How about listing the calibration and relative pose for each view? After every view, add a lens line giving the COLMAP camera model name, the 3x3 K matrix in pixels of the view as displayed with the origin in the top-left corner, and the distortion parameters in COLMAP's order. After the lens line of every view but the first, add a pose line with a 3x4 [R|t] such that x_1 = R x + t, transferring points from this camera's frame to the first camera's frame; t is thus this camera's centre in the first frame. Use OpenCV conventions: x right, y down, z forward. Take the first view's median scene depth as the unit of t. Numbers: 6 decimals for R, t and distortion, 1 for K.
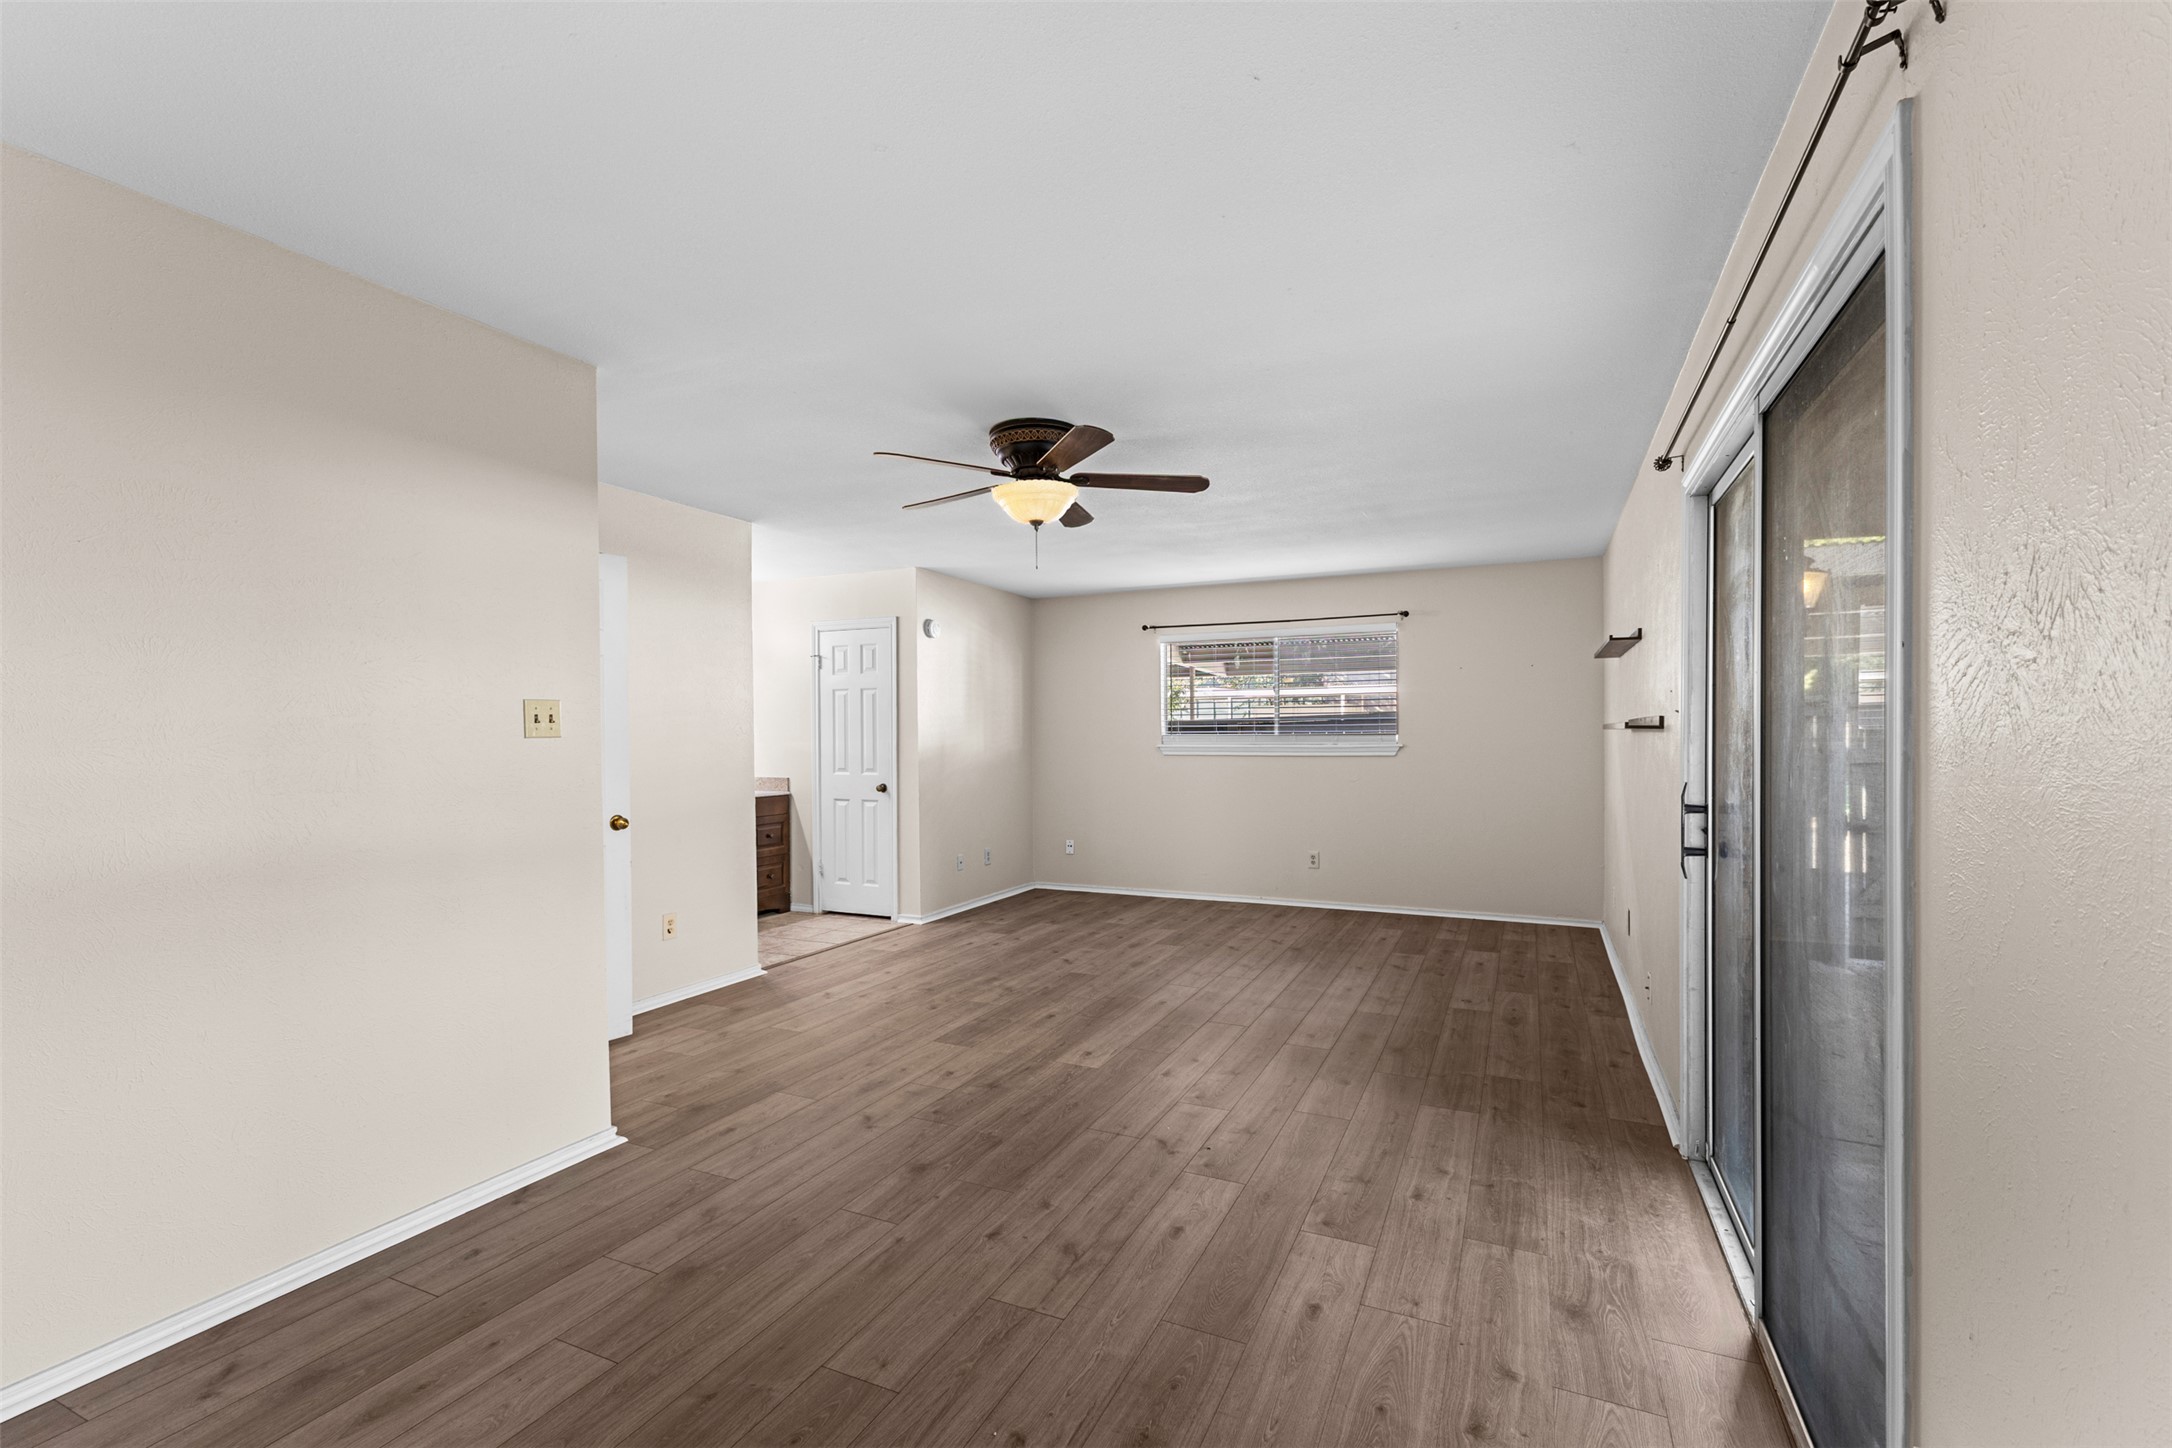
lens RADIAL K [[953.1, 0, 1091.5], [0, 953.1, 752.0], [0, 0, 1]] dist [0.010808, 0.000157]
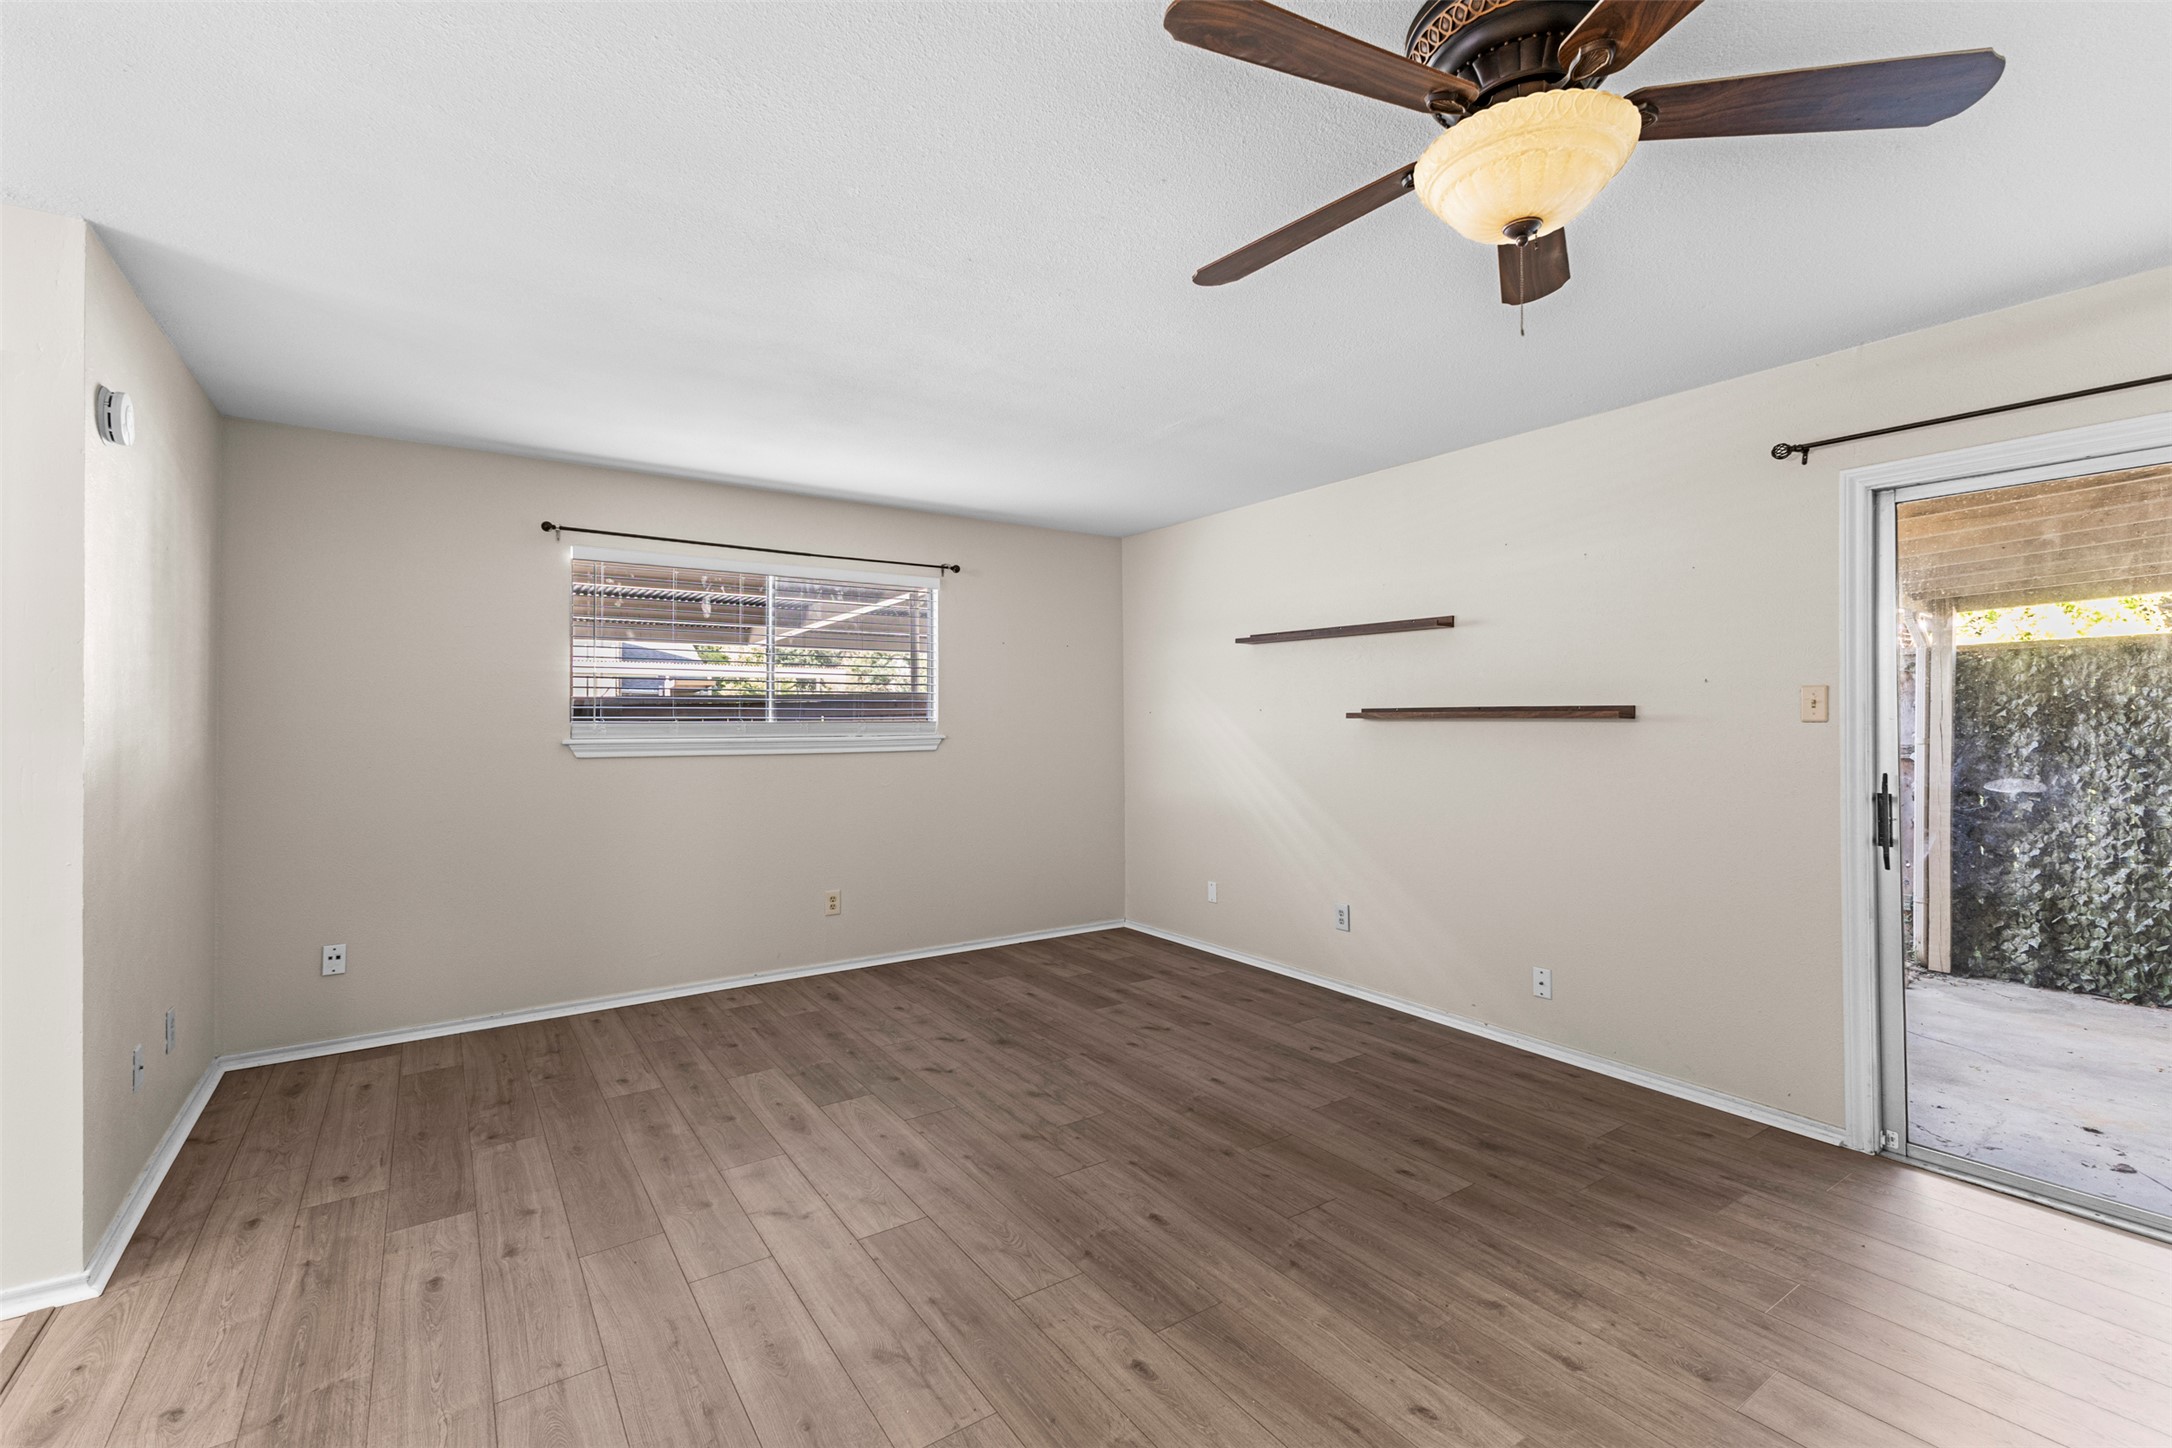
lens RADIAL K [[942.0, 0, 1087.3], [0, 942.0, 715.9], [0, 0, 1]] dist [0.009612, 0.000304]
pose [[0.511904, 0.006612, 0.859017, -0.379853], [0.013402, 0.999787, -0.015682, -0.014146], [-0.858938, 0.019540, 0.511706, 0.701130]]
